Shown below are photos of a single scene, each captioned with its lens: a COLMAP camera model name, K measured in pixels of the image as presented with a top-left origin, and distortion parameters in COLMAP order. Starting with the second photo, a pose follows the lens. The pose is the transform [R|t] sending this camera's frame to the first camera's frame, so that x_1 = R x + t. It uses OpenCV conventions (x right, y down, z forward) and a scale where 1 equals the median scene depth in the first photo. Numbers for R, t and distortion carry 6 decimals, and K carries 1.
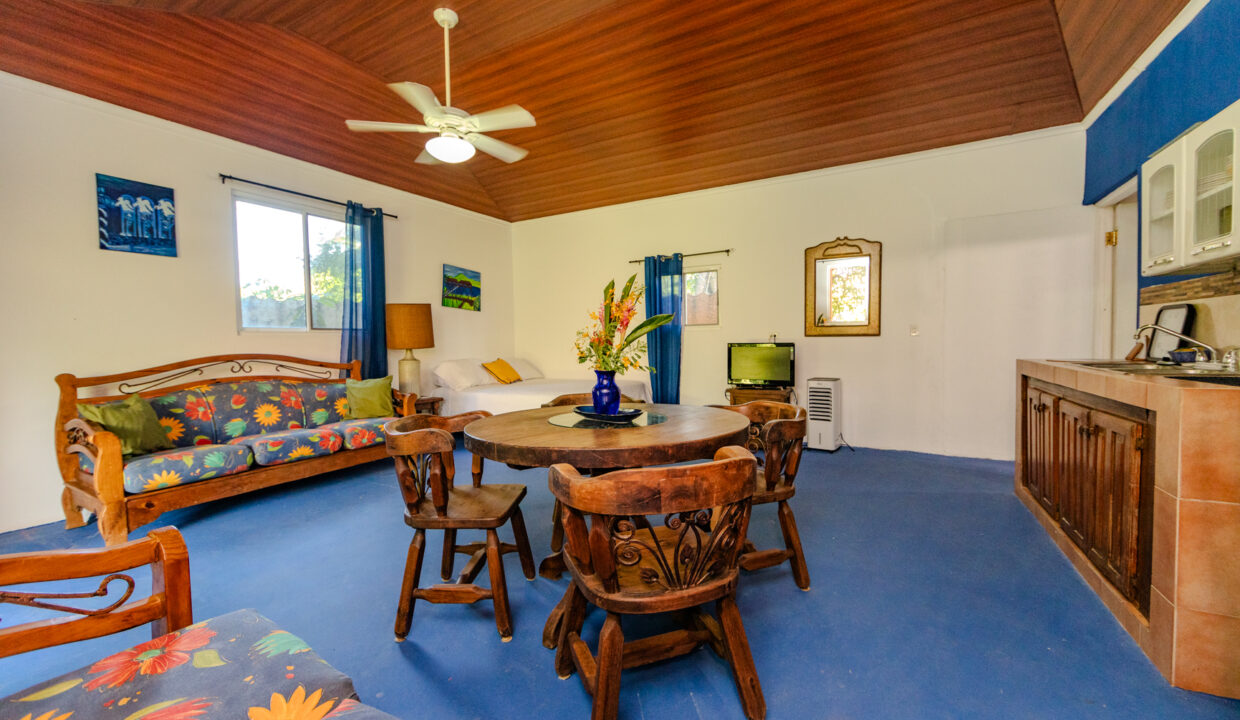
lens RADIAL K [[493.8, 0, 618.7], [0, 493.8, 365.3], [0, 0, 1]] dist [0.002162, 0.000105]
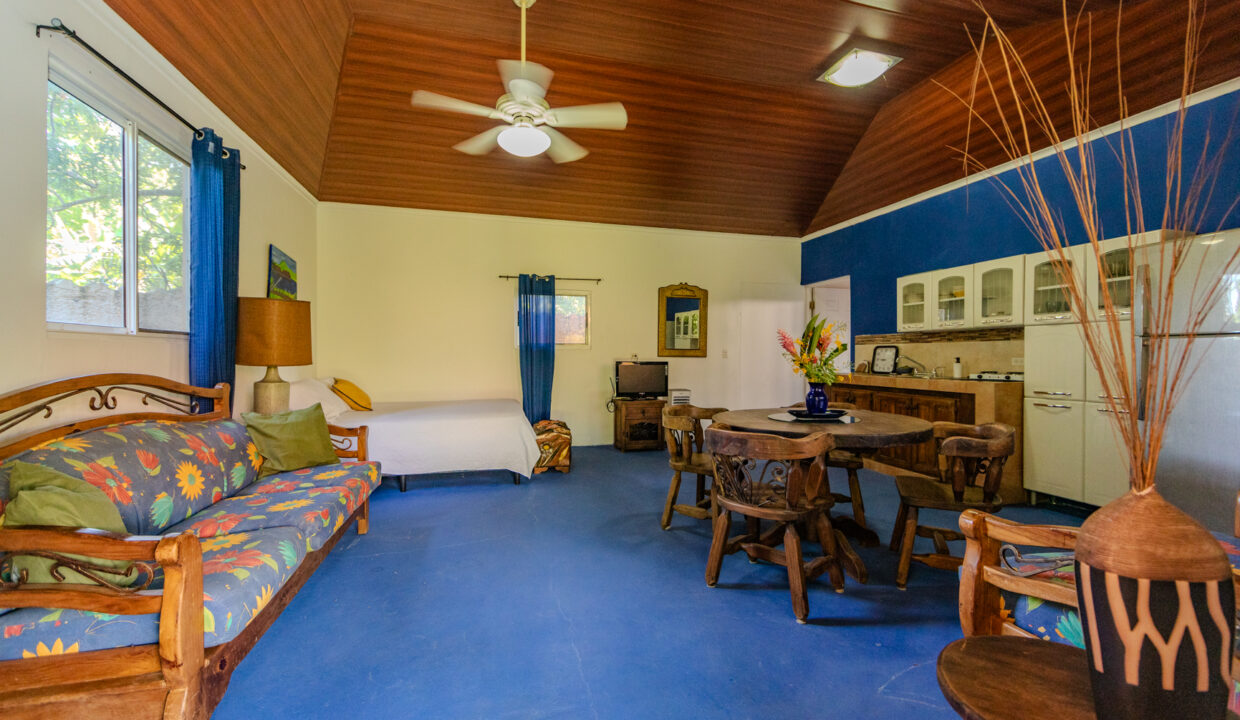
lens RADIAL K [[490.4, 0, 620.6], [0, 490.4, 357.5], [0, 0, 1]] dist [0.001896, 0.000223]
pose [[0.706431, 0.015992, 0.707602, -0.721316], [0.021011, 0.998830, -0.043550, -0.005713], [-0.707470, 0.045633, 0.705268, 0.237822]]
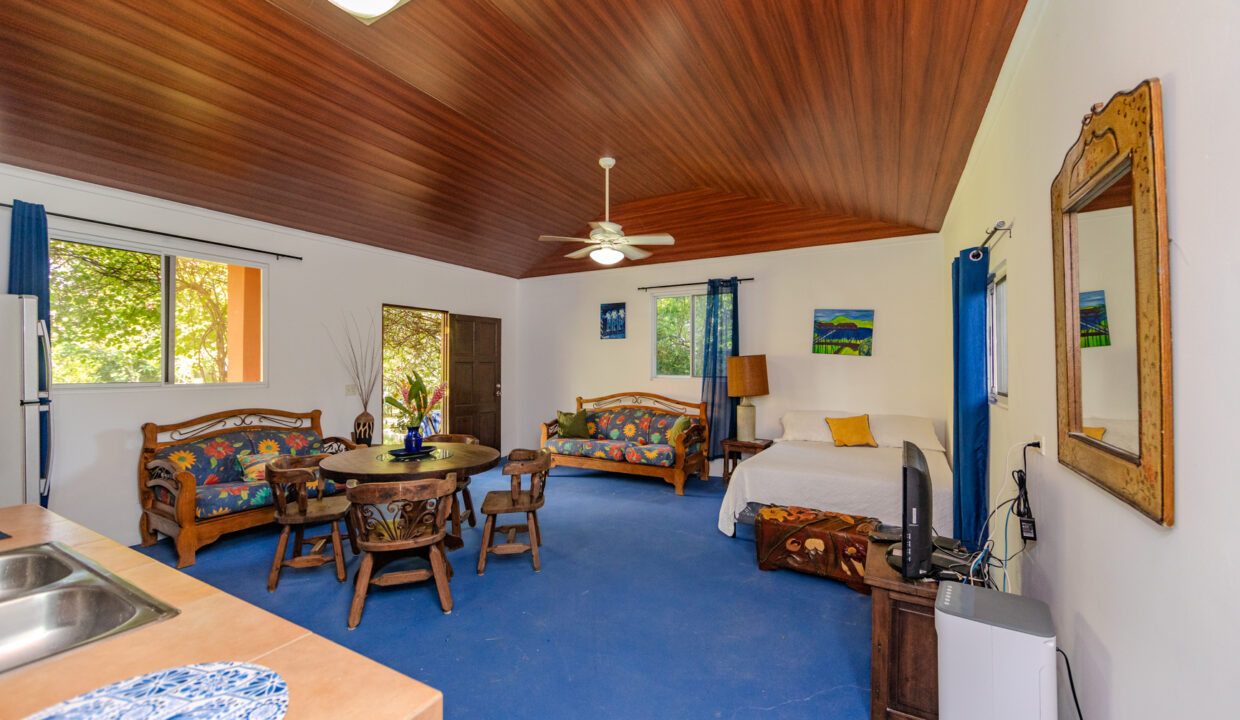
lens RADIAL K [[490.4, 0, 620.6], [0, 490.4, 357.5], [0, 0, 1]] dist [0.001896, 0.000223]
pose [[-0.006348, -0.005499, -0.999965, 0.880502], [-0.054457, 0.998503, -0.005145, -0.125894], [0.998496, 0.054423, -0.006638, 0.921804]]
